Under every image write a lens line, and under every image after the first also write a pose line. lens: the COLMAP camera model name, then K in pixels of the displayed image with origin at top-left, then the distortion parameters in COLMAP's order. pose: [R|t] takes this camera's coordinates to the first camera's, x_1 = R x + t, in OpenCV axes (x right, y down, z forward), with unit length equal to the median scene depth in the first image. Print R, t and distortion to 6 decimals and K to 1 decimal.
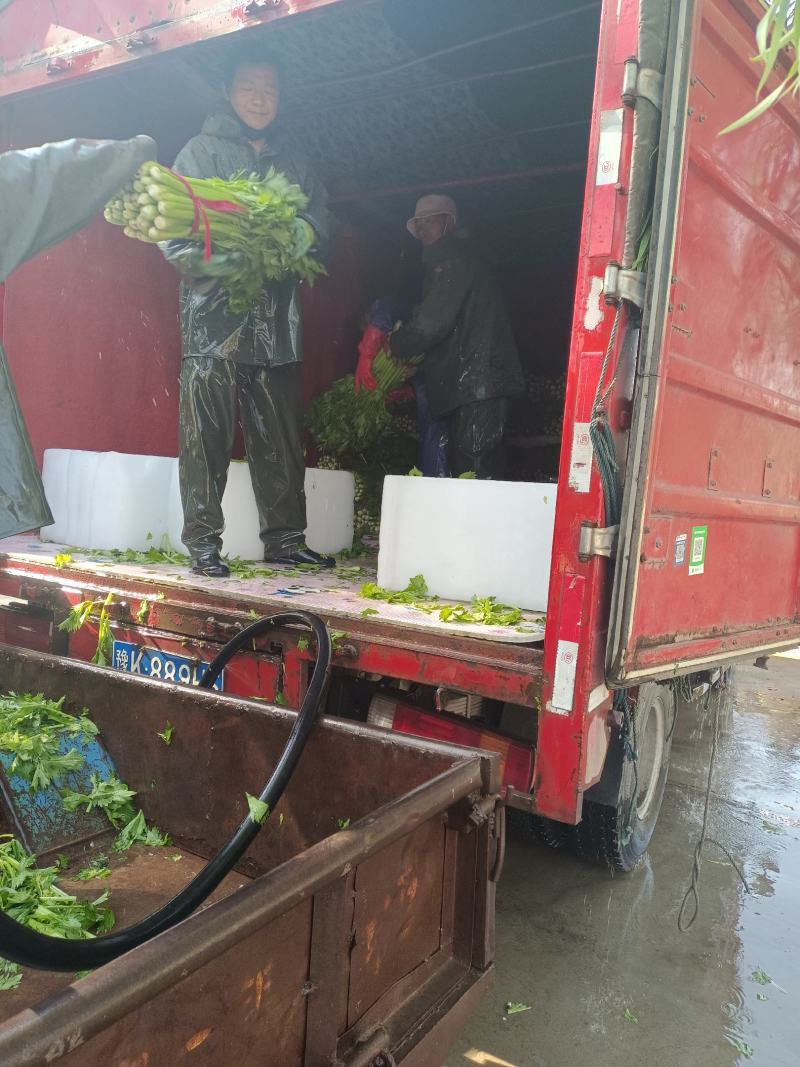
lens RADIAL K [[739.8, 0, 395.9], [0, 739.8, 502.5], [0, 0, 1]] dist [0.033436, -0.048460]
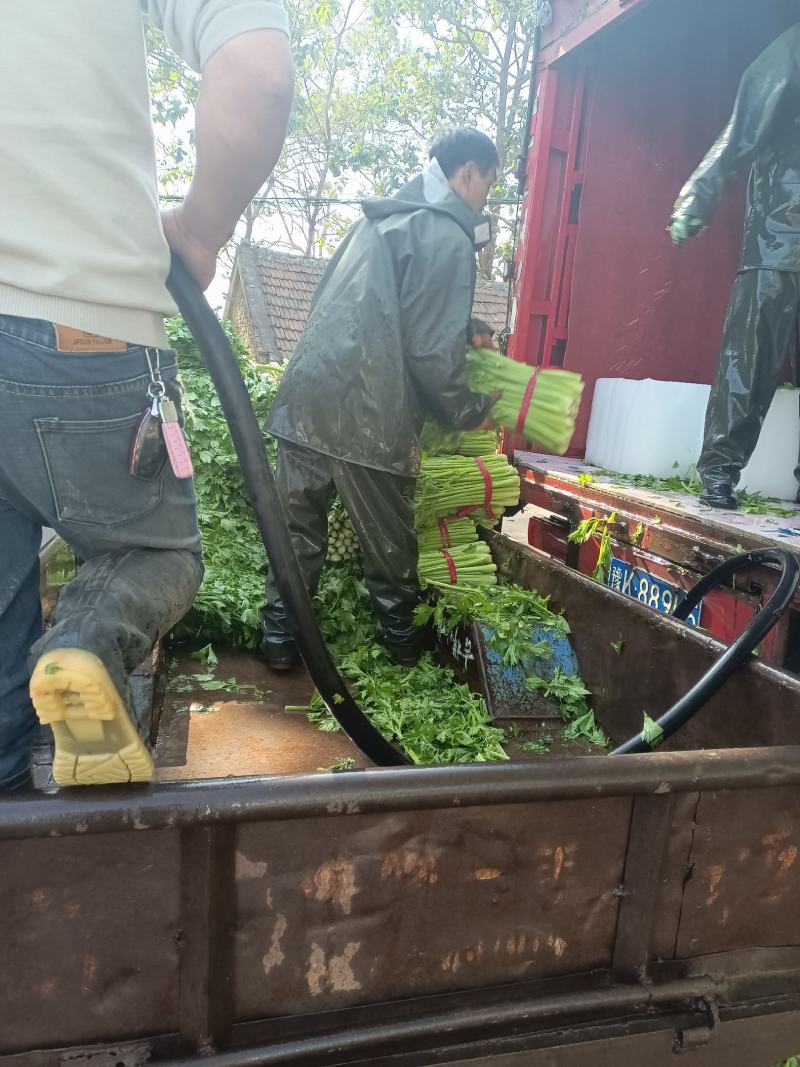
lens RADIAL K [[739.8, 0, 395.9], [0, 739.8, 502.5], [0, 0, 1]] dist [0.033436, -0.048460]
pose [[0.753164, 0.112412, -0.648157, 0.127092], [-0.053437, 0.992490, 0.110036, 0.023205], [0.655658, -0.048240, 0.753515, 0.040728]]
